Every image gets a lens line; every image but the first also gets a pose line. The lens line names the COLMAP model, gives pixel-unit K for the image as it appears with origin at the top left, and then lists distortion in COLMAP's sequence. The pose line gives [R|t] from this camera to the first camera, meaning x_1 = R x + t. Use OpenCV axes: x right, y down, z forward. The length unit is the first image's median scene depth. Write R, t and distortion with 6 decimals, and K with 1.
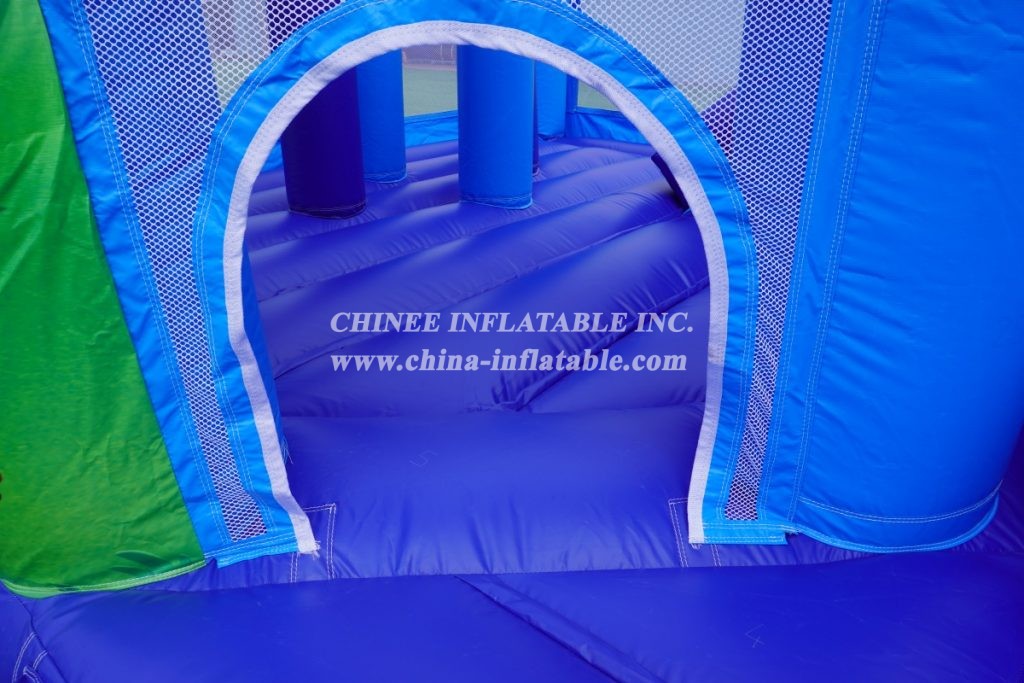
lens RADIAL K [[670.1, 0, 511.2], [0, 670.1, 341.1], [0, 0, 1]] dist [-0.035948, 0.010330]
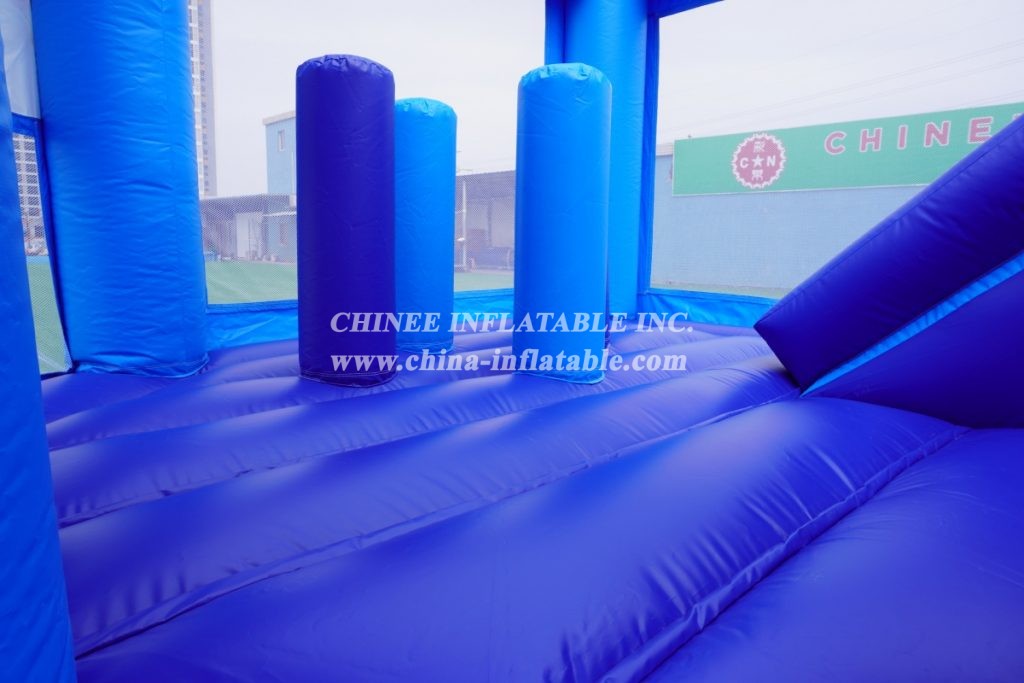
lens RADIAL K [[670.1, 0, 514.3], [0, 670.1, 341.1], [0, 0, 1]] dist [-0.035948, 0.010330]
pose [[0.996036, 0.020354, -0.086591, -0.007937], [-0.045040, 0.954855, -0.293639, -0.012924], [0.076705, 0.296375, 0.951986, 0.275842]]
